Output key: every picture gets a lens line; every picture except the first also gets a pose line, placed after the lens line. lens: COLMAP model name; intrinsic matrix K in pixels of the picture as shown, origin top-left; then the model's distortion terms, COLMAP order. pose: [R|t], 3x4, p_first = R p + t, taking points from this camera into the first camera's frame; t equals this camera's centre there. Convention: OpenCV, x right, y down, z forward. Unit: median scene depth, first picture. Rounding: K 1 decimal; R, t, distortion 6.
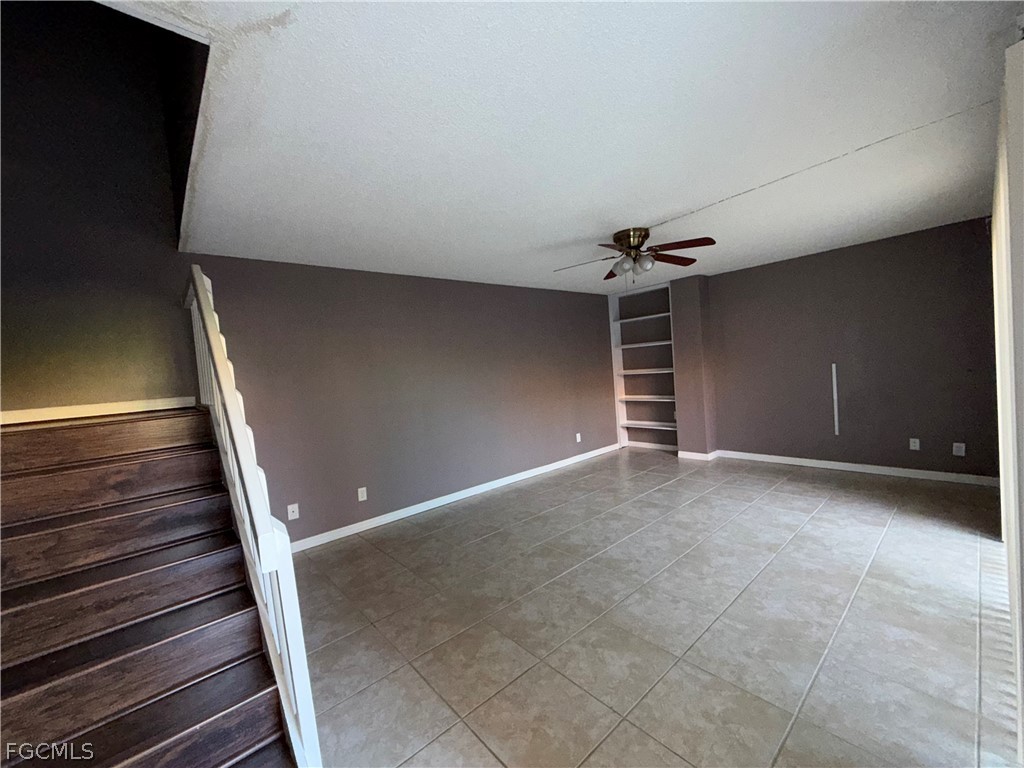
lens RADIAL K [[407.0, 0, 510.3], [0, 407.0, 383.7], [0, 0, 1]] dist [-0.002030, 0.000545]
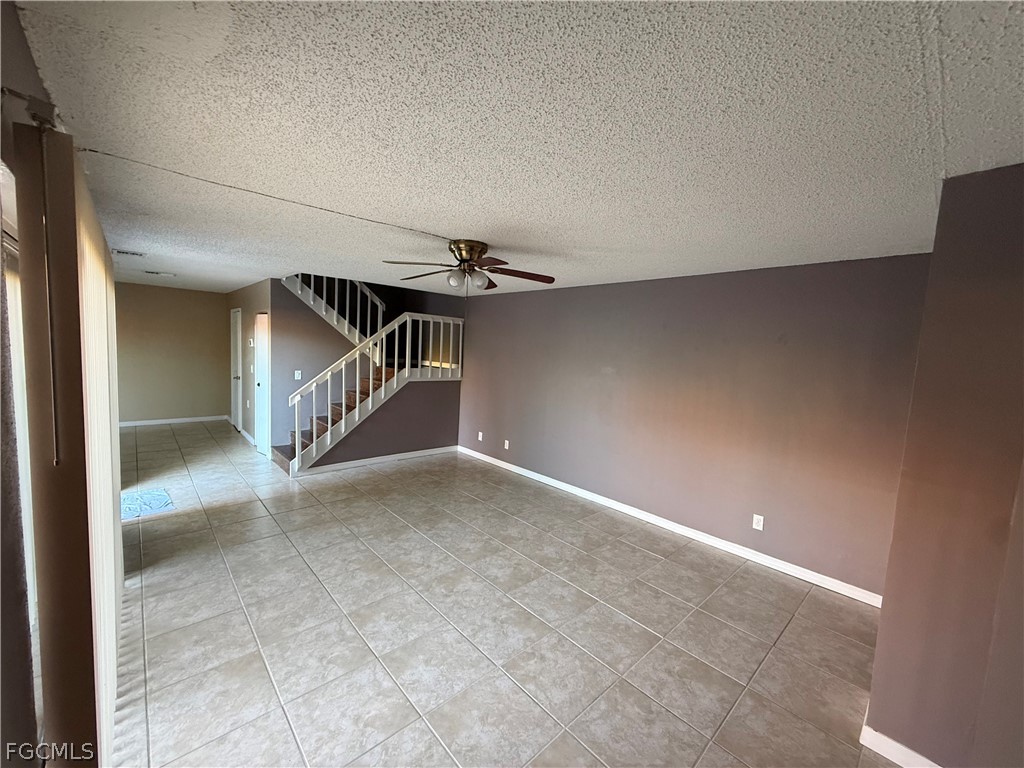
lens RADIAL K [[407.0, 0, 510.3], [0, 407.0, 383.7], [0, 0, 1]] dist [-0.002030, 0.000545]
pose [[0.029154, 0.163733, -0.986074, 1.624998], [-0.088643, 0.983030, 0.160606, -0.285587], [0.995637, 0.082726, 0.043173, 1.419796]]
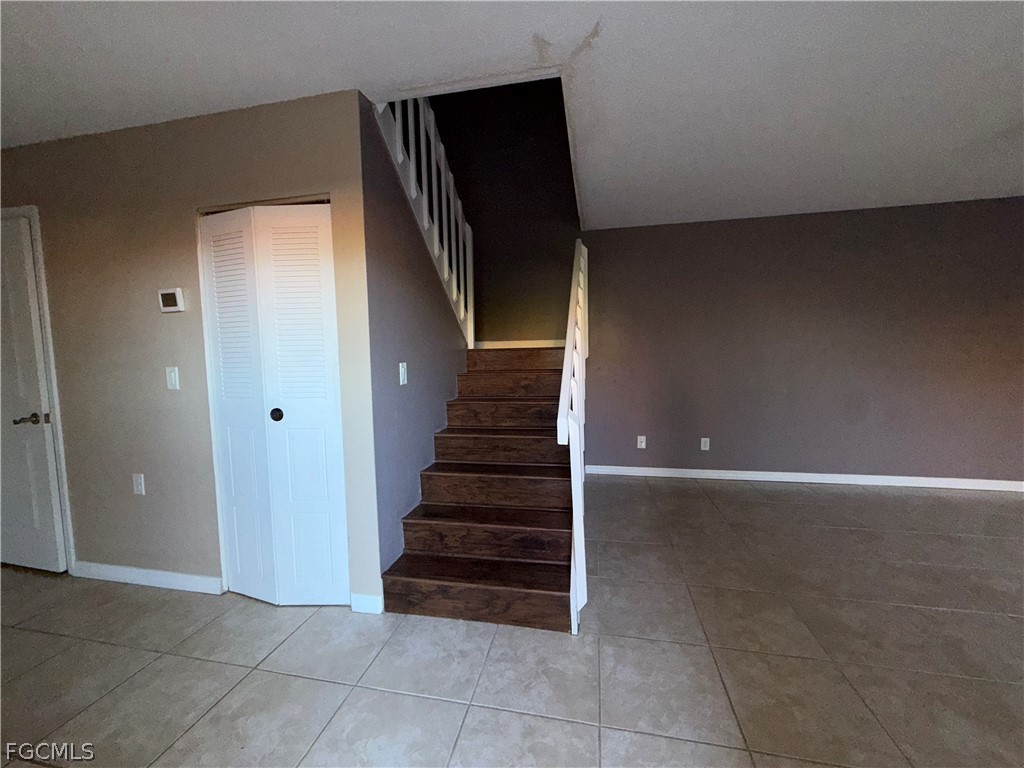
lens RADIAL K [[407.0, 0, 510.3], [0, 407.0, 383.7], [0, 0, 1]] dist [-0.002030, 0.000545]
pose [[0.602216, 0.127328, -0.788114, 0.200932], [-0.053904, 0.991432, 0.118987, 0.036764], [0.796511, -0.029173, 0.603919, -0.015858]]
